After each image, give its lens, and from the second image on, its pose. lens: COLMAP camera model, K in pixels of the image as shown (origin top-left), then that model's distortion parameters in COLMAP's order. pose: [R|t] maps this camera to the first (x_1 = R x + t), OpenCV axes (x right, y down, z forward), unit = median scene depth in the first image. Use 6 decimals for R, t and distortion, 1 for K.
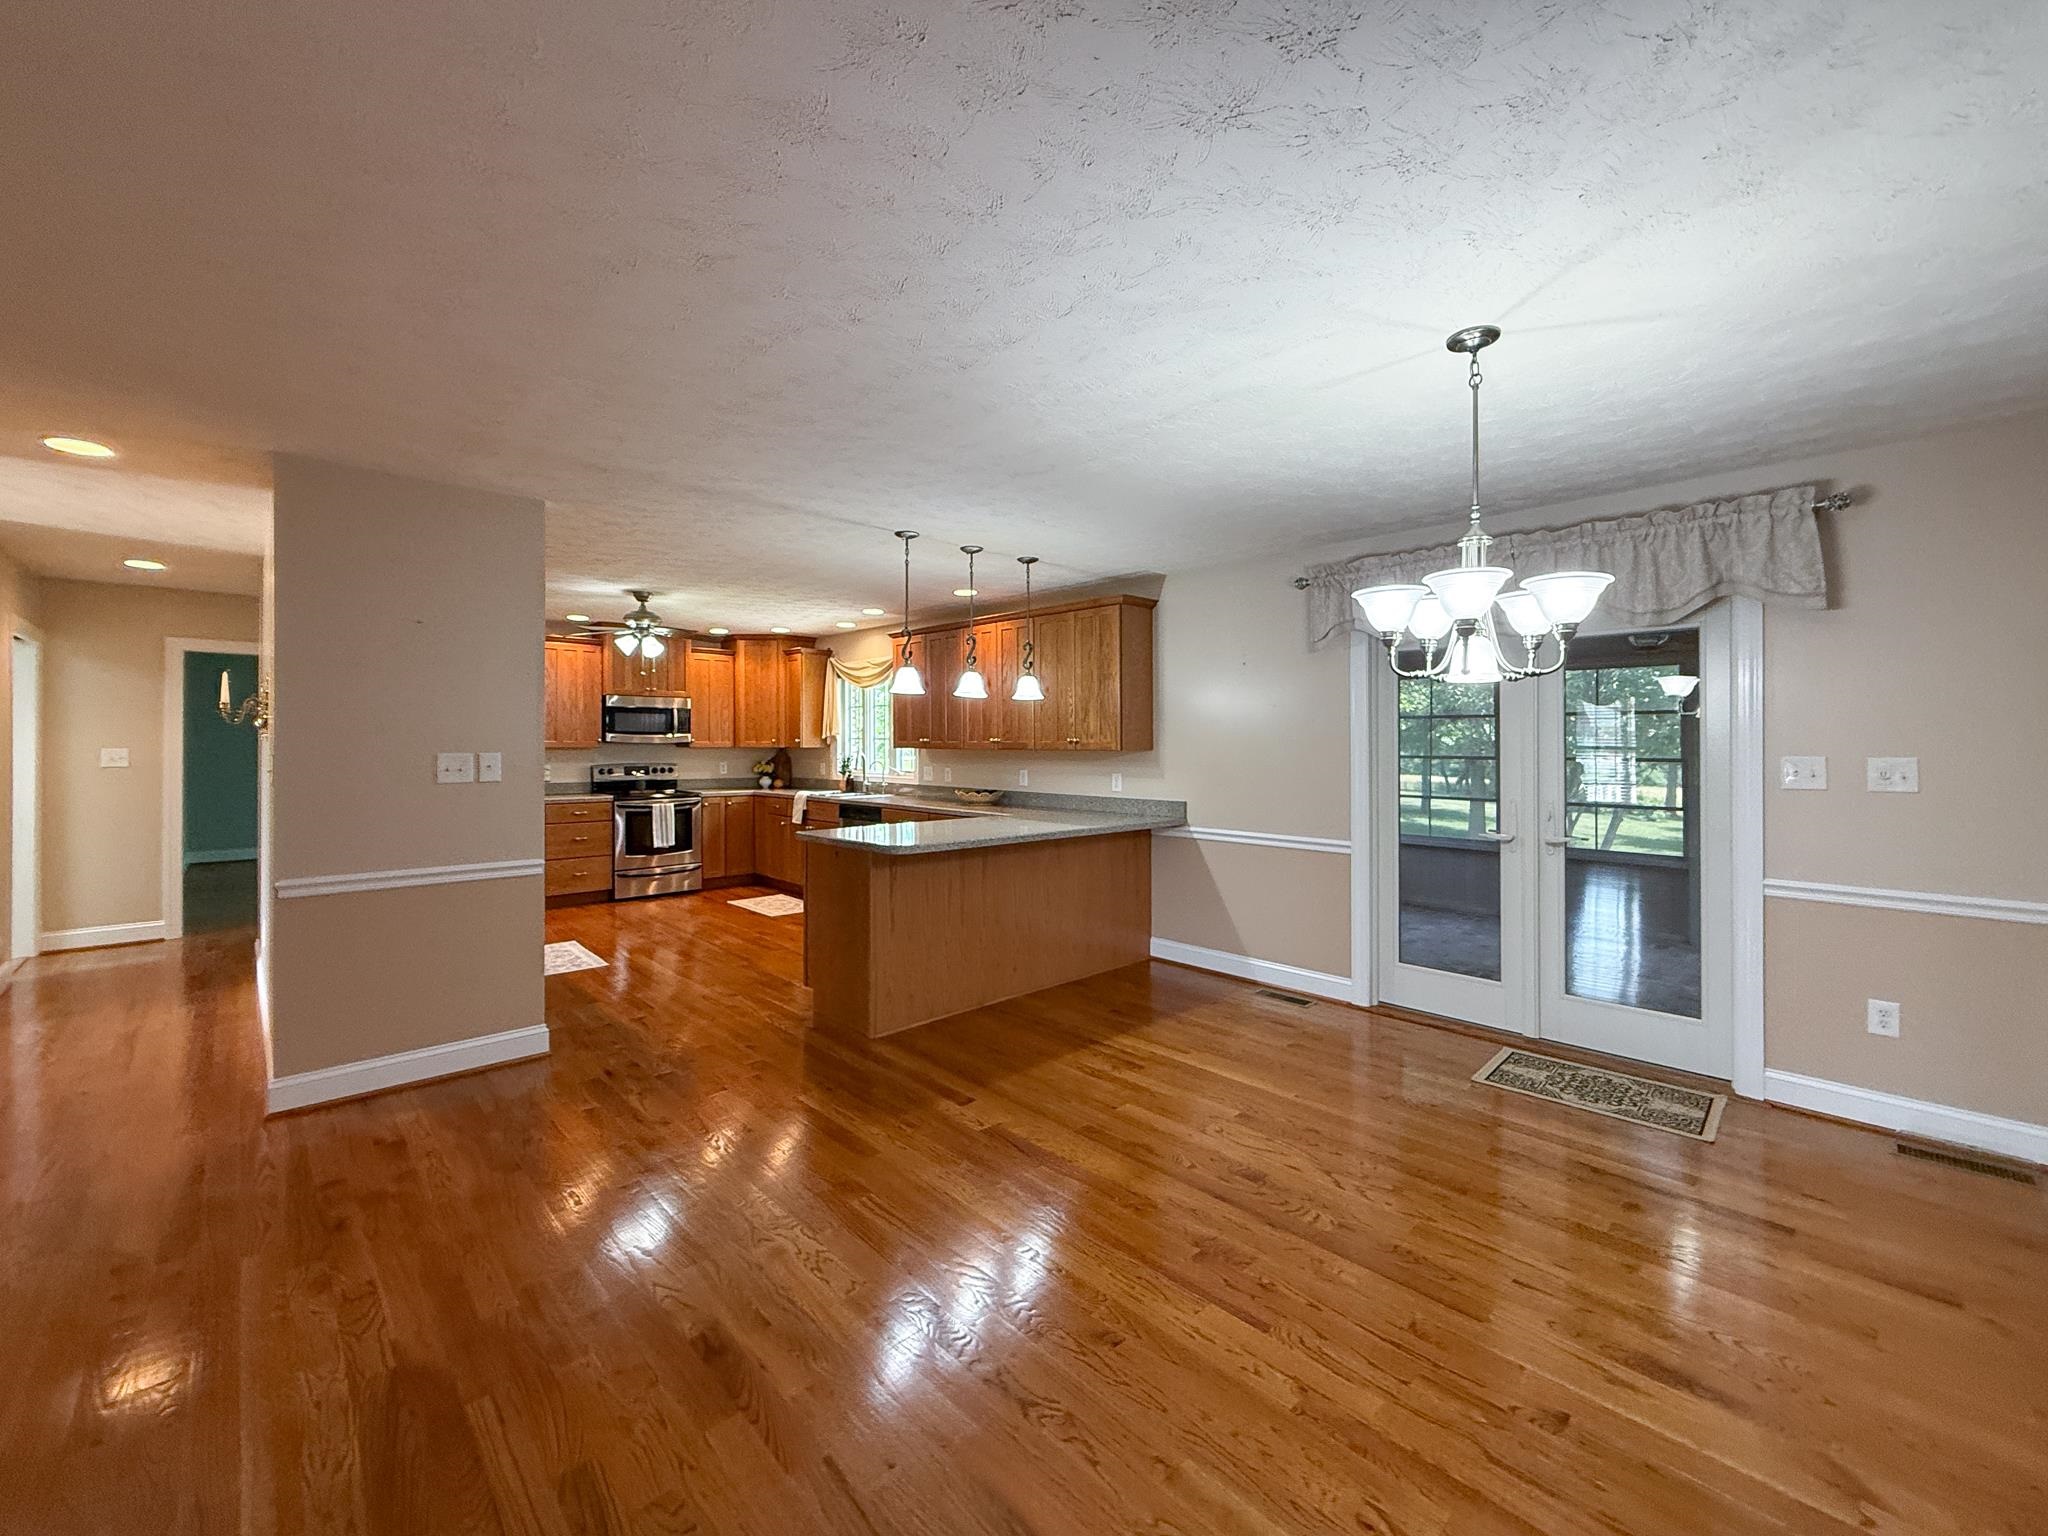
lens RADIAL K [[834.3, 0, 1014.9], [0, 834.3, 731.8], [0, 0, 1]] dist [0.001030, -0.000425]
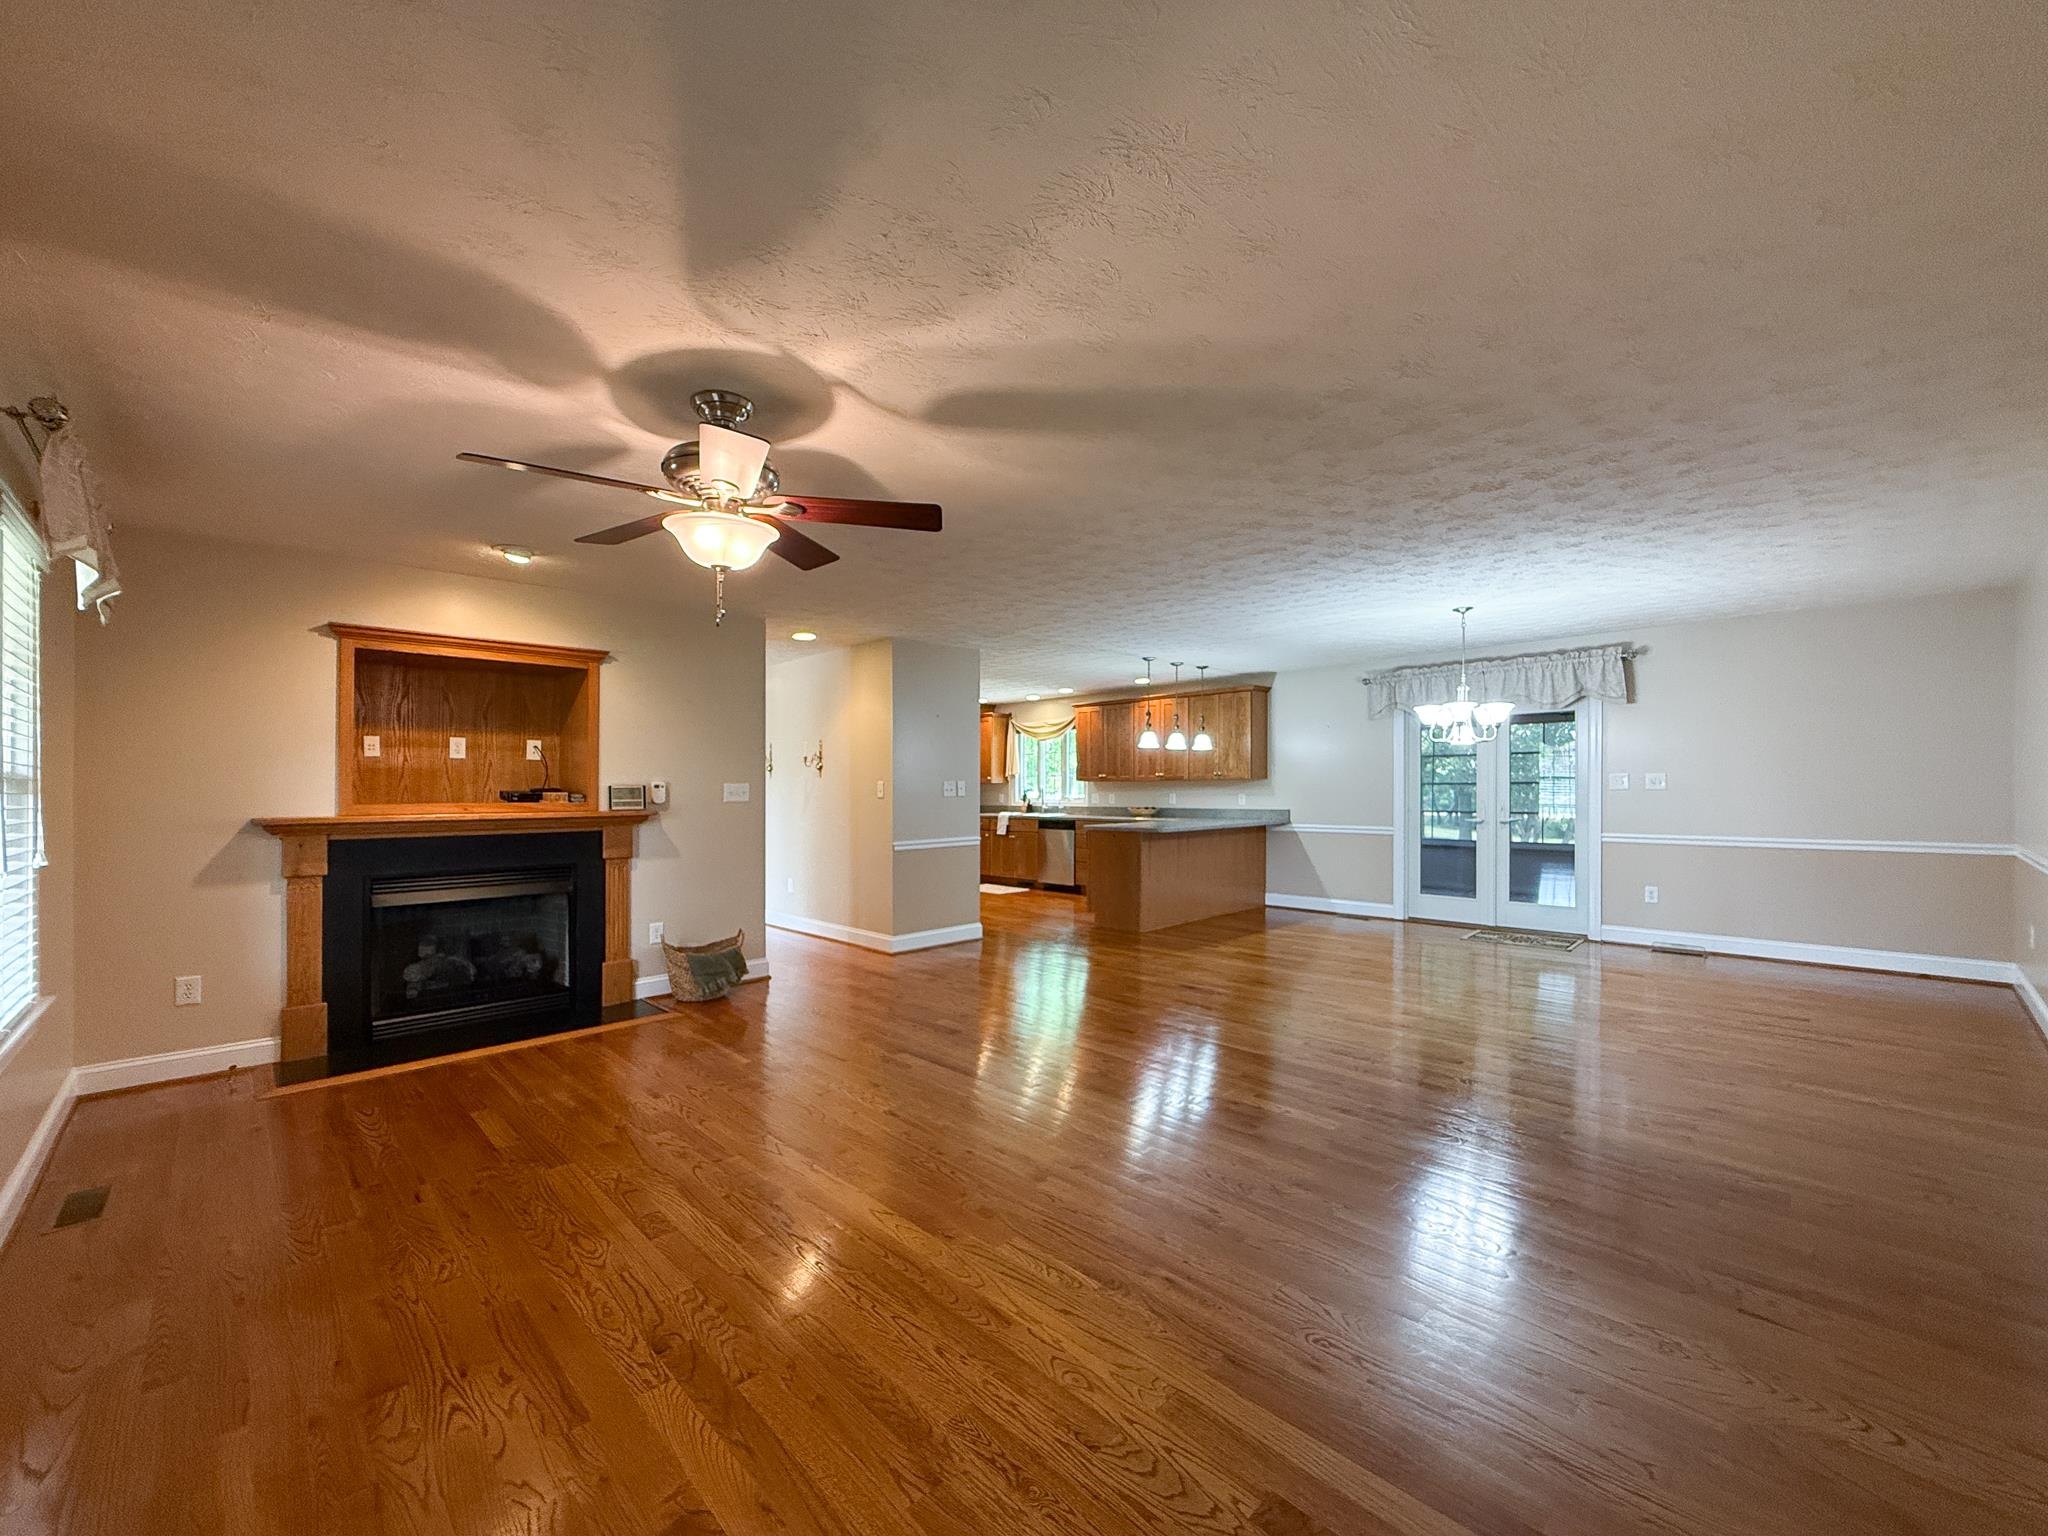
lens RADIAL K [[834.3, 0, 1020.9], [0, 834.3, 794.8], [0, 0, 1]] dist [0.001030, -0.000425]
pose [[0.999792, -0.012072, 0.016460, -0.265005], [0.011670, 0.999636, 0.024323, 0.006006], [-0.016748, -0.024125, 0.999569, -0.480922]]
